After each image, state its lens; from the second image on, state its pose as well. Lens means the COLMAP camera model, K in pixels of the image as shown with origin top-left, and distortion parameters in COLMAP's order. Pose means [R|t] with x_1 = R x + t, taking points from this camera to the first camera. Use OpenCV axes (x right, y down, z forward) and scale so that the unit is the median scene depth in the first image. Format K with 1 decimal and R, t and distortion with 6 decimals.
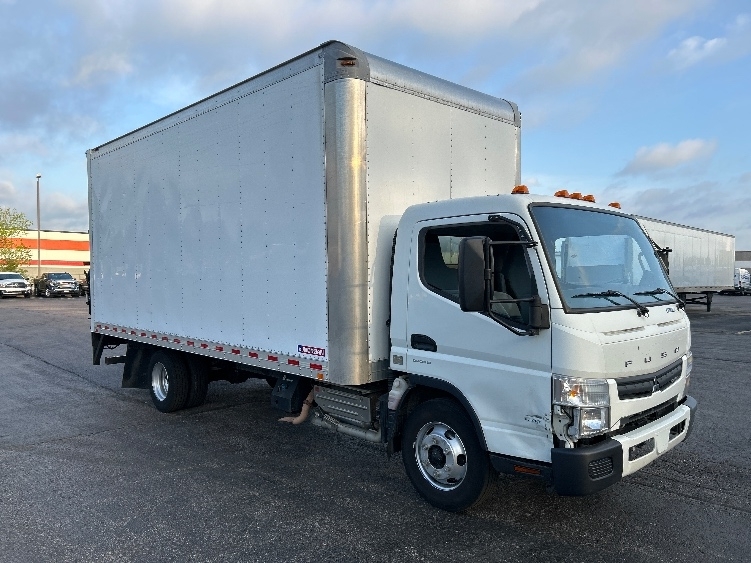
lens RADIAL K [[561.1, 0, 375.5], [0, 561.1, 281.5], [0, 0, 1]] dist [-0.005220, -0.001125]
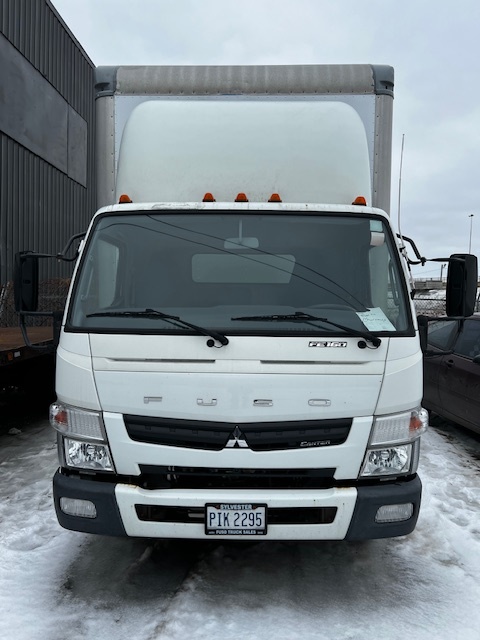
lens RADIAL K [[434.7, 0, 241.4], [0, 434.7, 305.2], [0, 0, 1]] dist [-0.007930, -0.002924]
pose [[0.699851, 0.029272, -0.713688, 0.905997], [-0.018381, 0.999567, 0.022972, -0.008796], [0.714052, -0.002959, 0.700086, 0.592031]]
